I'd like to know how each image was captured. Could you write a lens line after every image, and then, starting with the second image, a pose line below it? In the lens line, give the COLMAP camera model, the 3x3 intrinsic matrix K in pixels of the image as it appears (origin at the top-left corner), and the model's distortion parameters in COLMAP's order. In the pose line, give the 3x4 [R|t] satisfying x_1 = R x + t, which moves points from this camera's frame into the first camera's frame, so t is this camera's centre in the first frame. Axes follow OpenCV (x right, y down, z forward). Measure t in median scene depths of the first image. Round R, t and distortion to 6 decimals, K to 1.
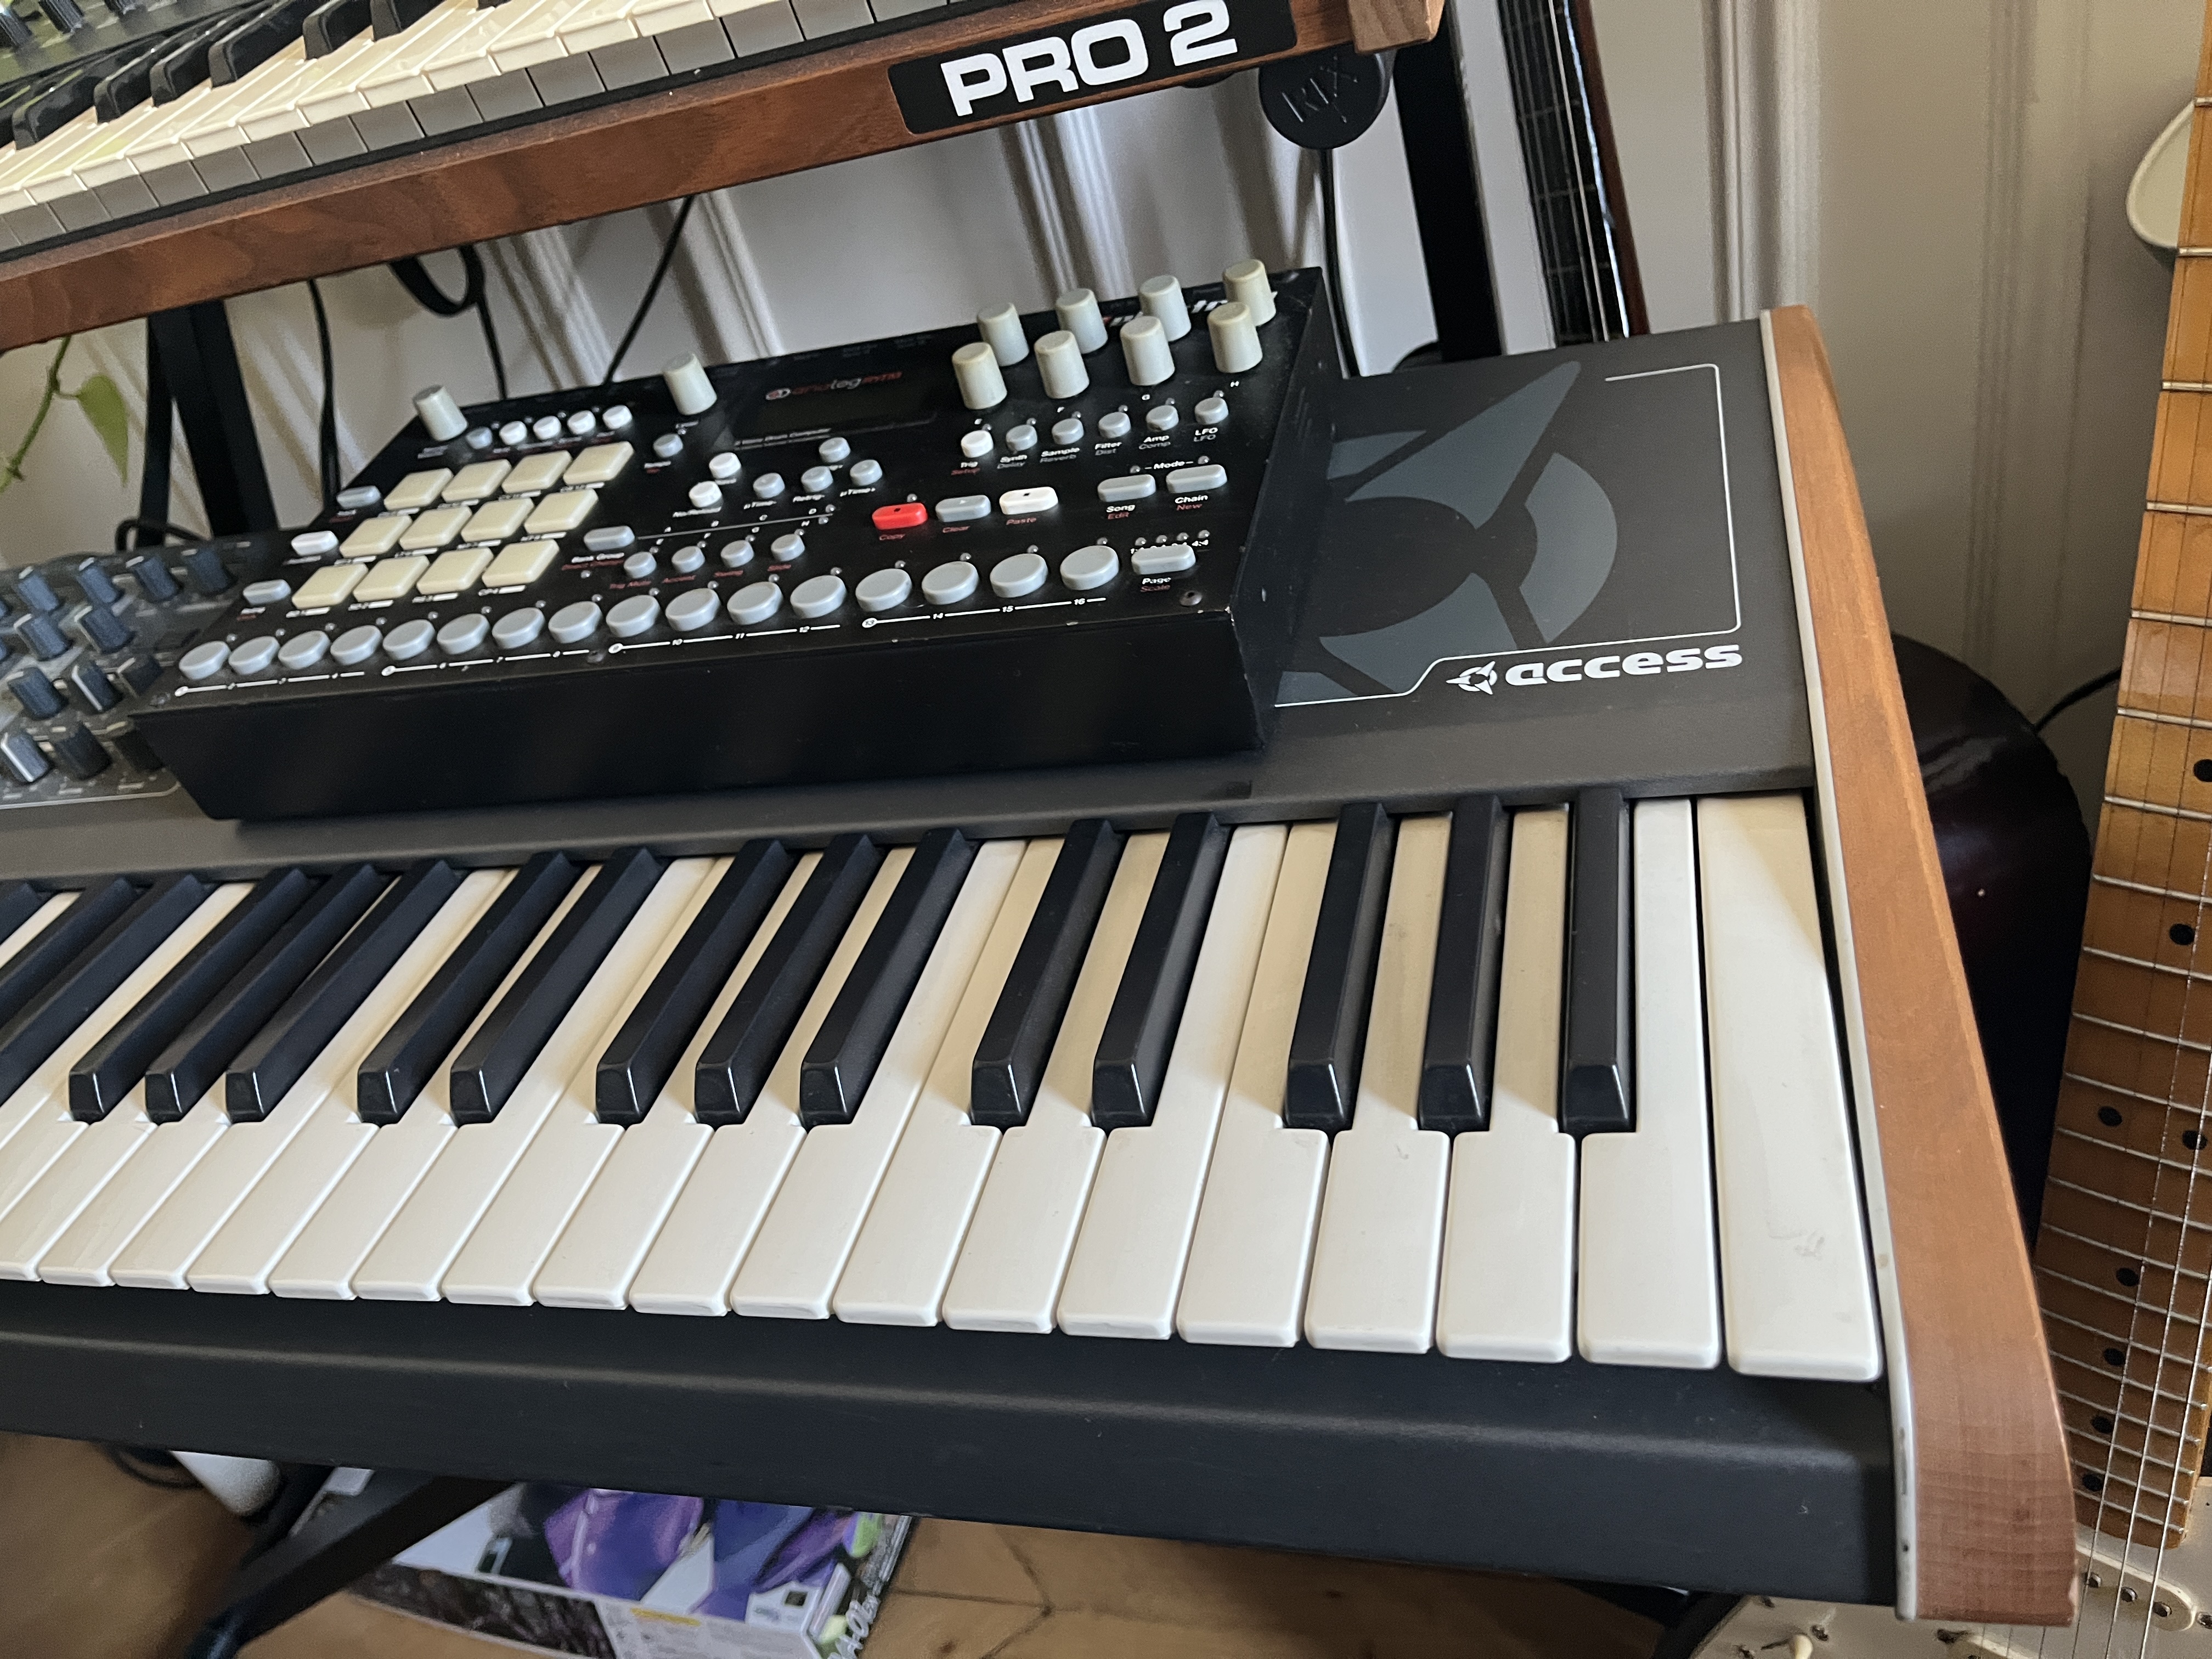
lens RADIAL K [[1683.9, 0, 1110.8], [0, 1683.9, 835.6], [0, 0, 1]] dist [0.061513, -0.092445]
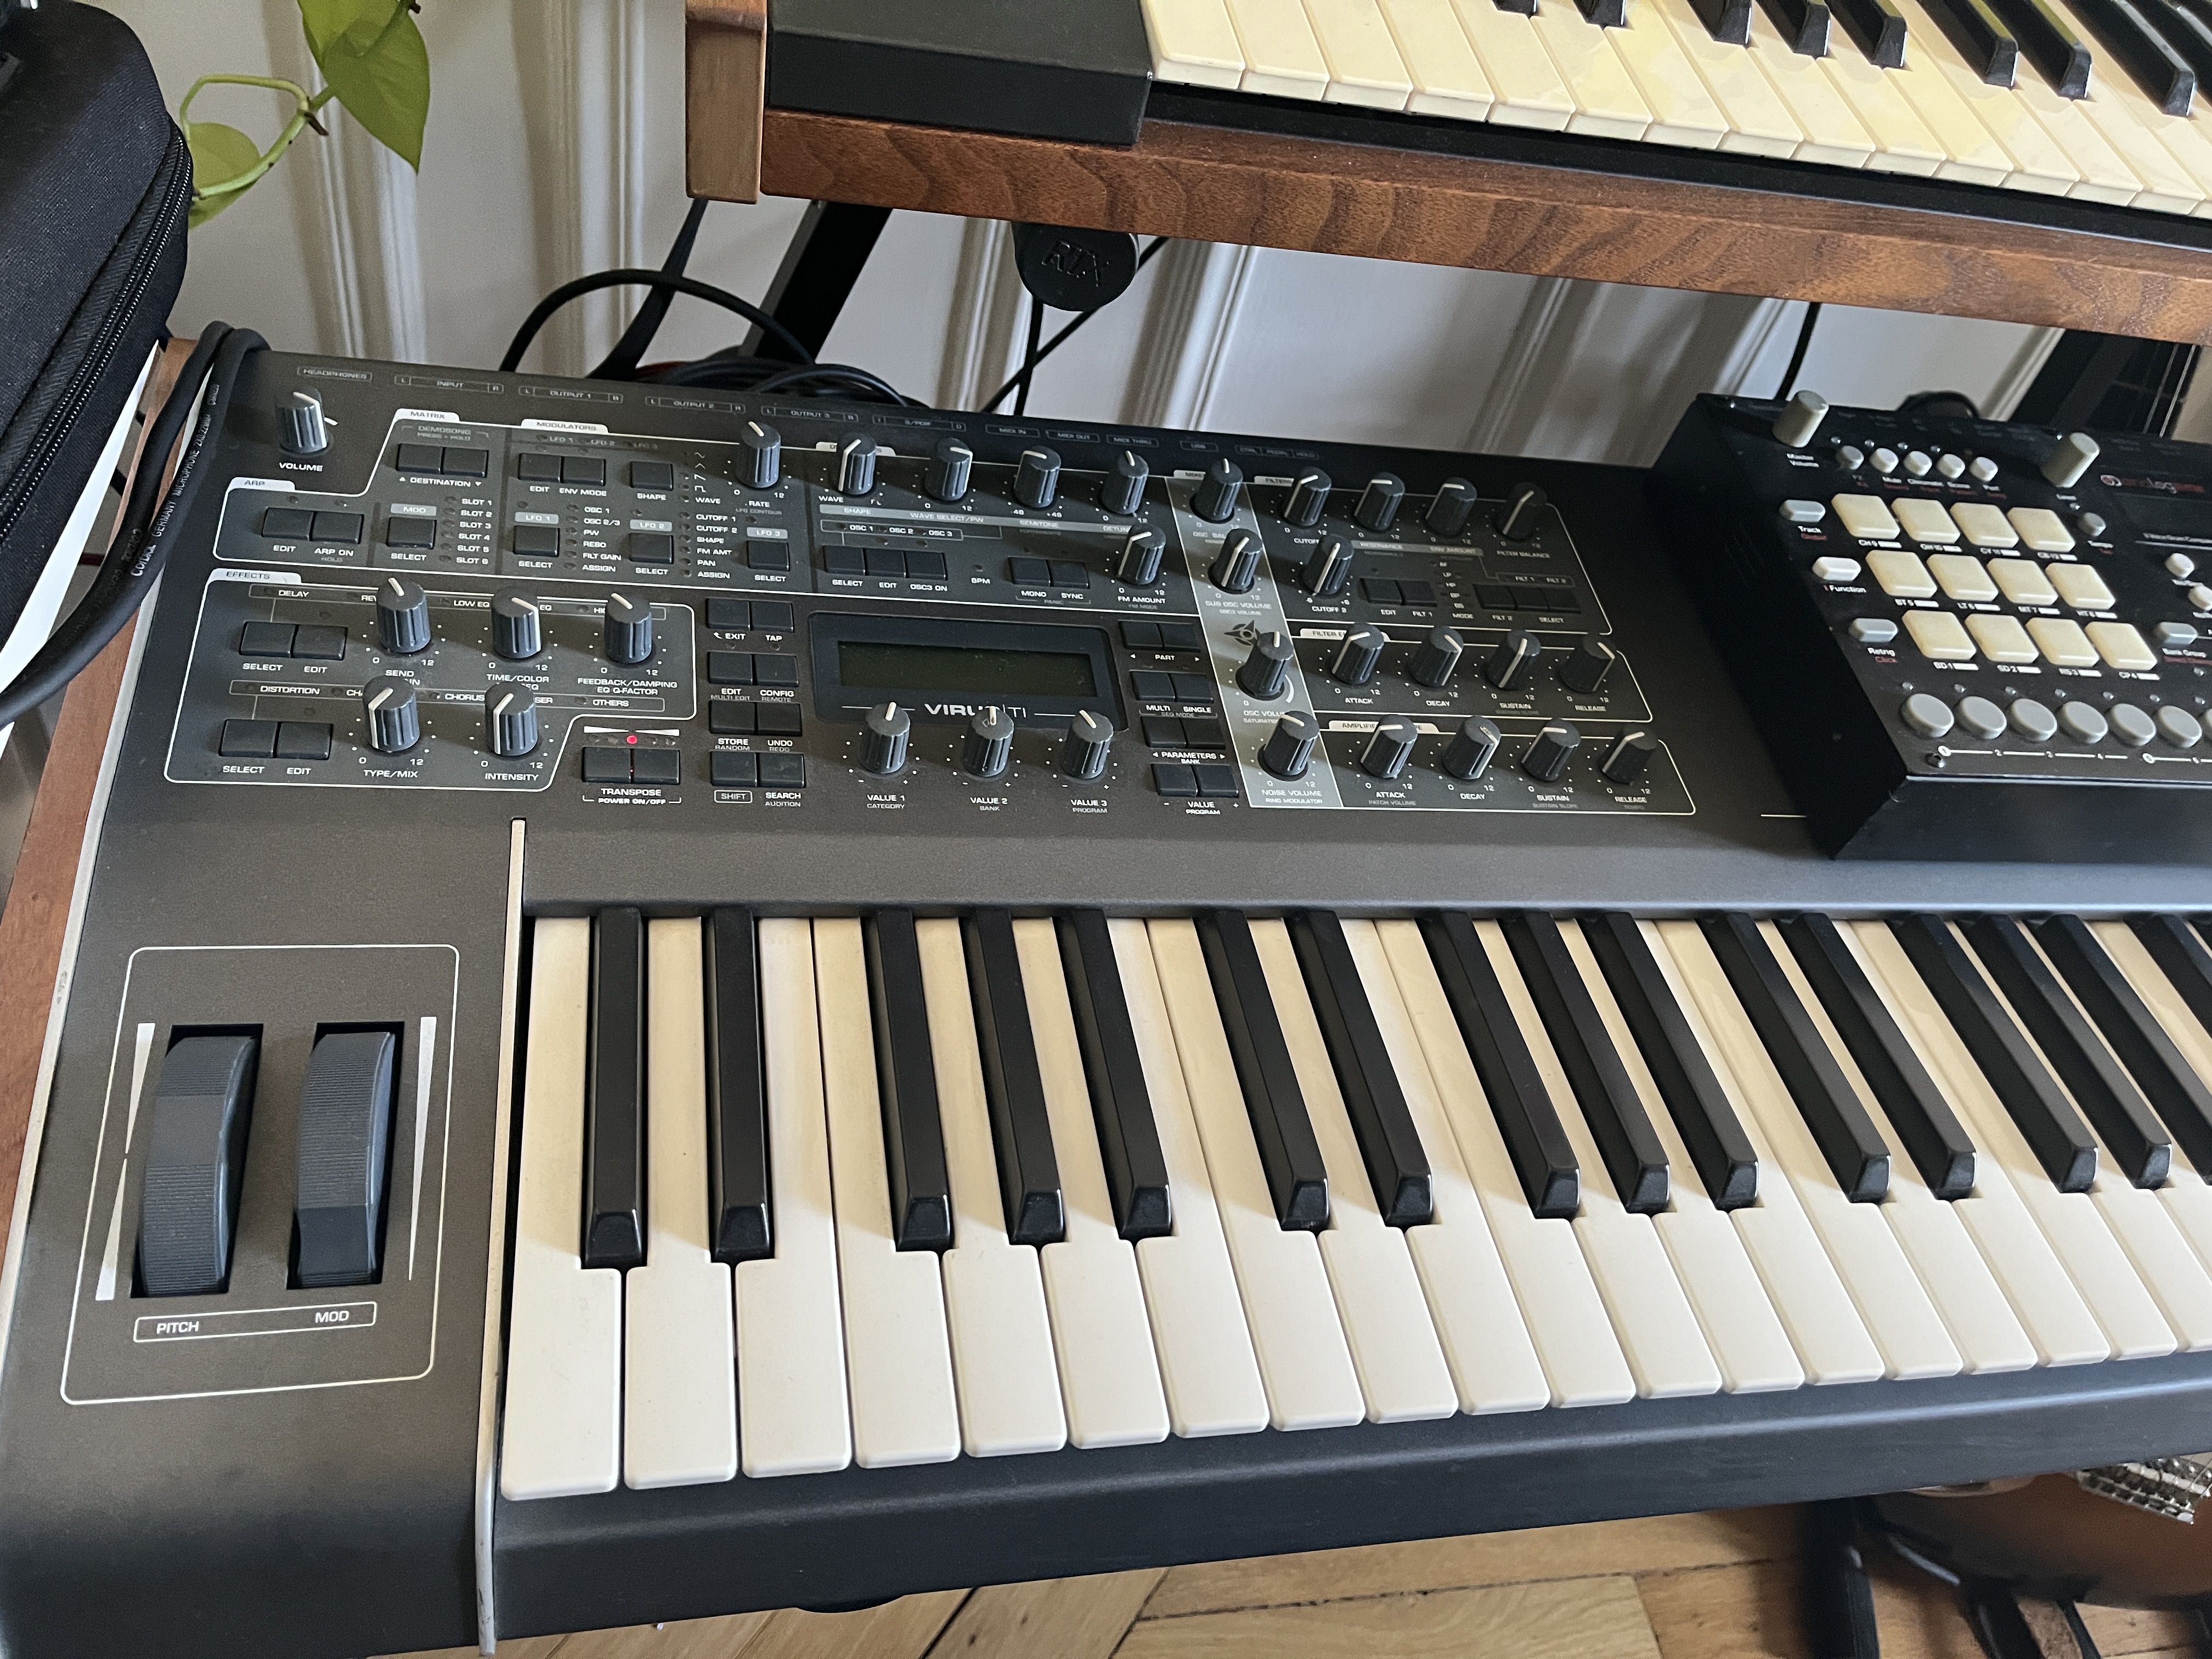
lens RADIAL K [[1683.9, 0, 1102.8], [0, 1683.9, 822.5], [0, 0, 1]] dist [0.061513, -0.092445]
pose [[0.813334, 0.017564, 0.581531, -1.646675], [-0.108998, 0.986446, 0.122651, -0.120744], [-0.571495, -0.163142, 0.804225, 0.500209]]
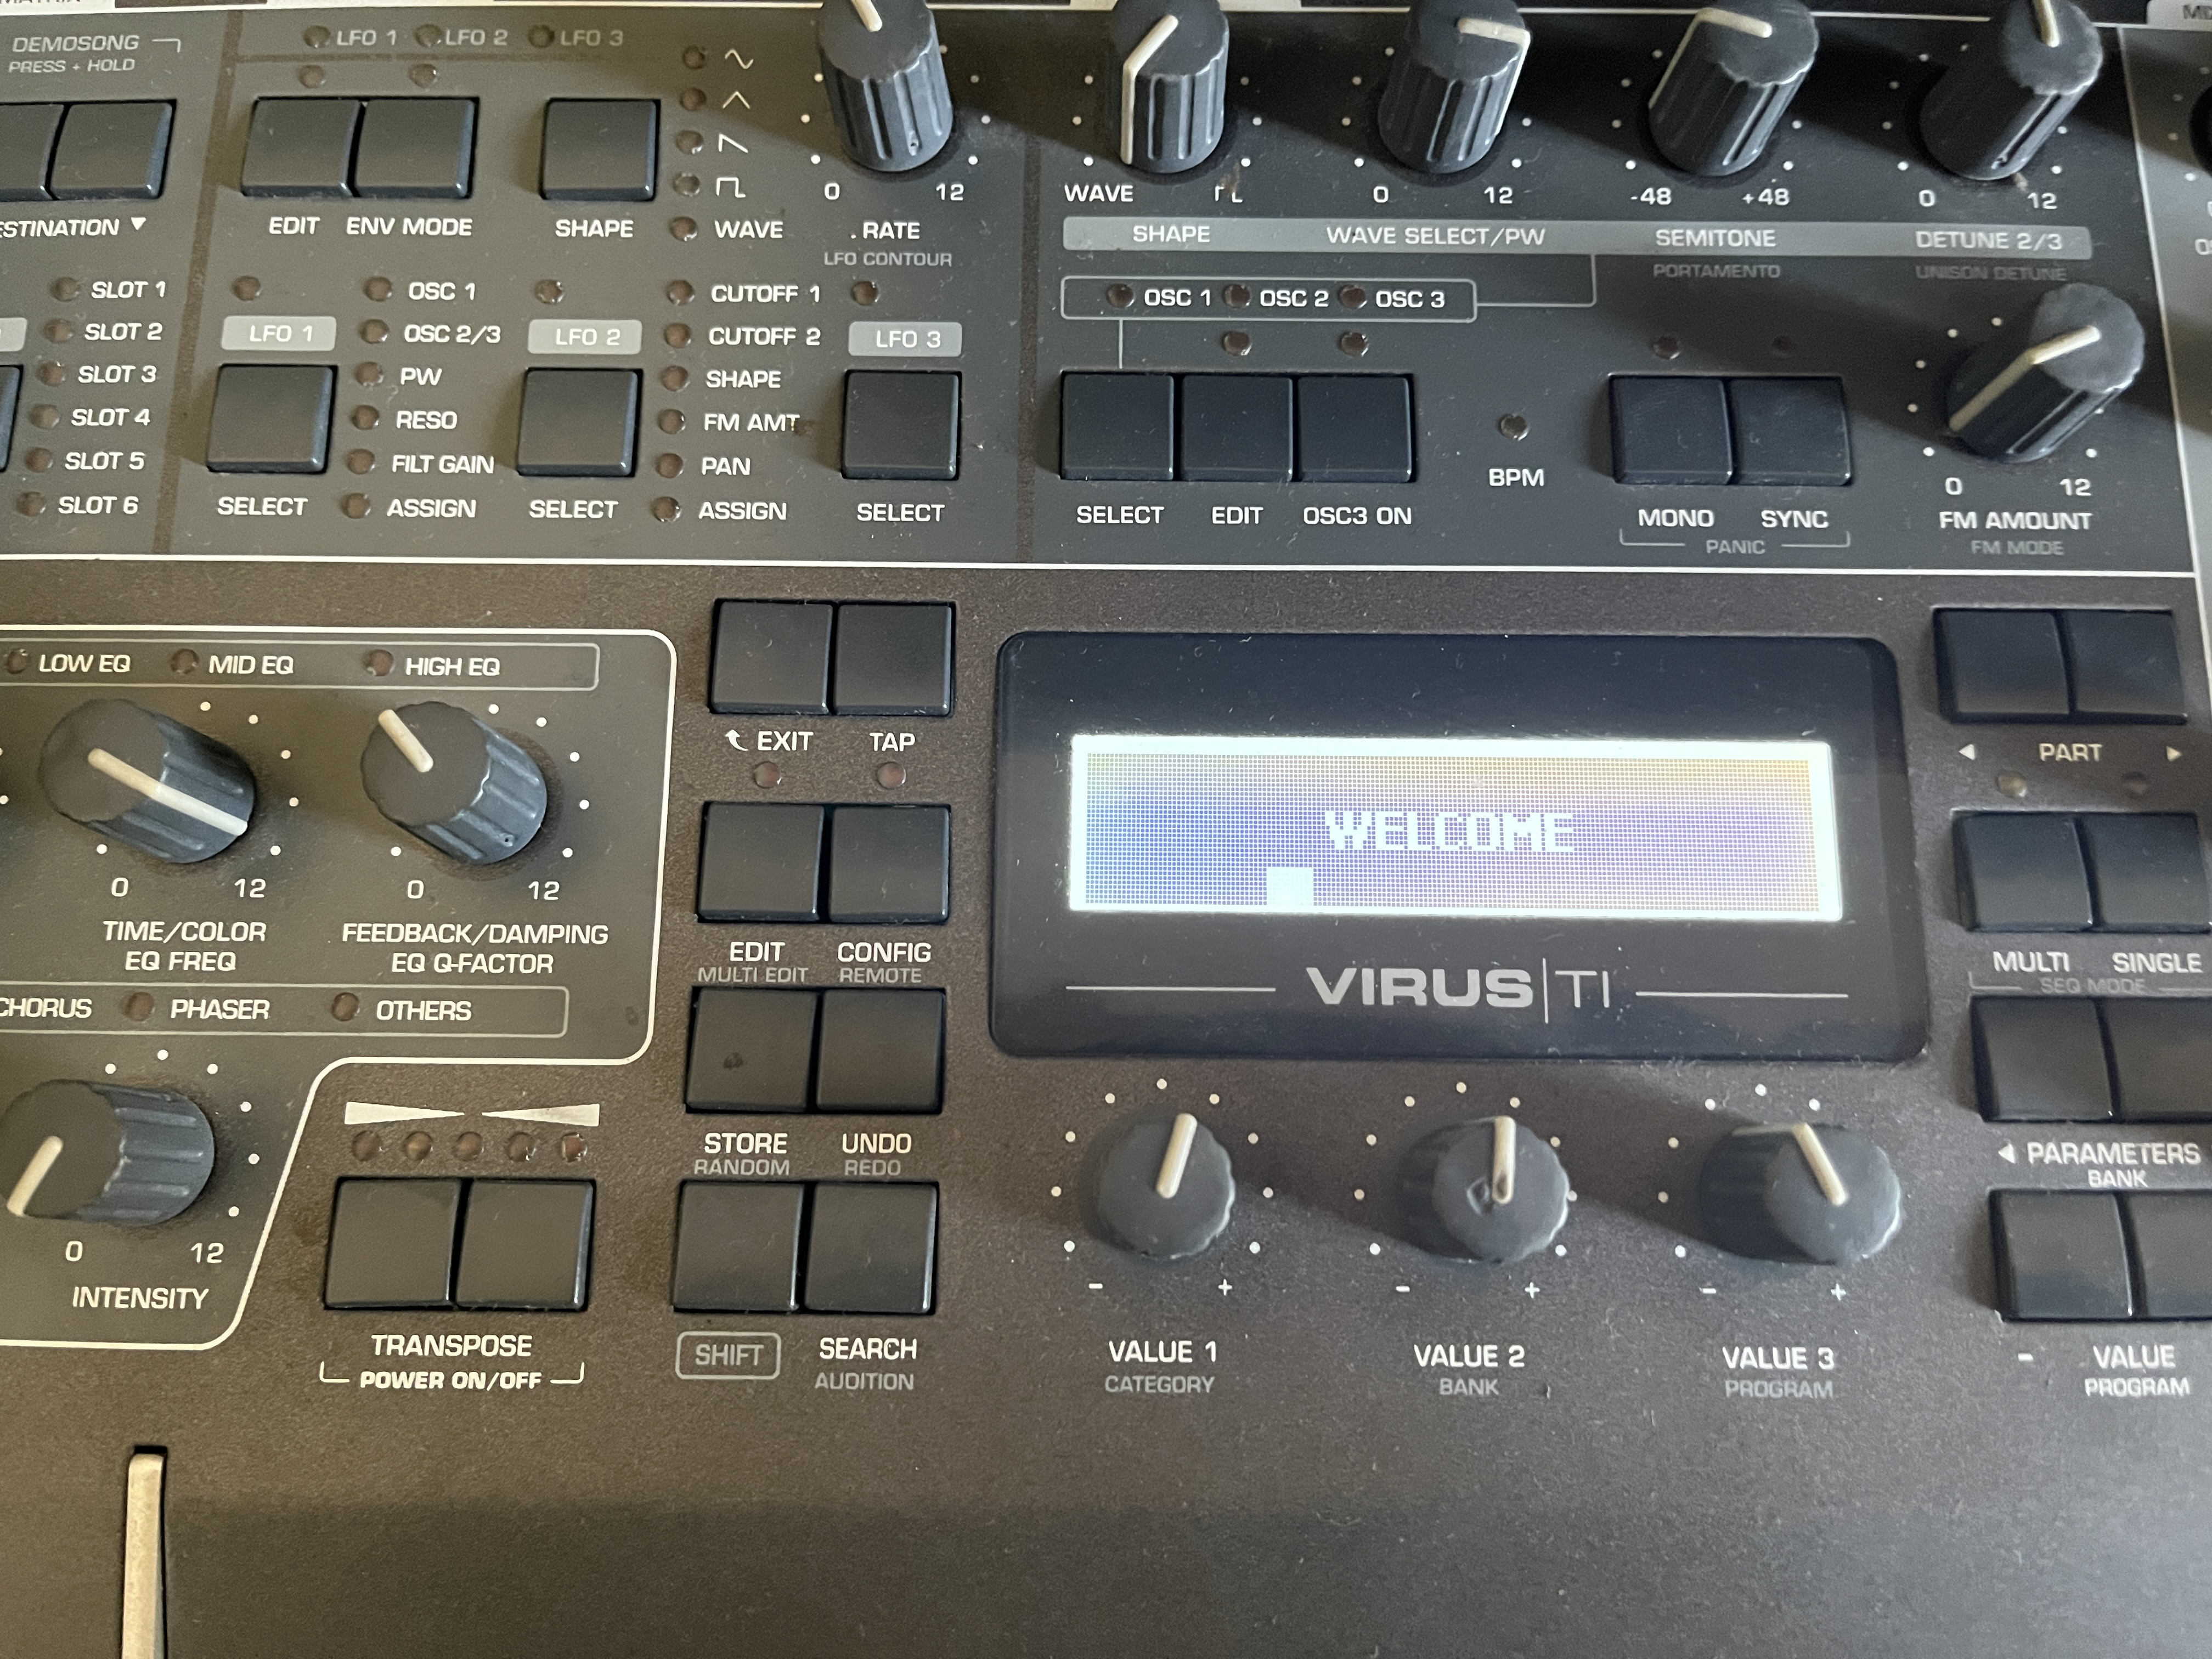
lens RADIAL K [[1683.9, 0, 1117.9], [0, 1683.9, 848.5], [0, 0, 1]] dist [0.061513, -0.092445]
pose [[0.942560, -0.139260, 0.303622, -1.272410], [-0.062839, 0.818799, 0.570630, -0.277107], [-0.328072, -0.556933, 0.763017, 1.171686]]
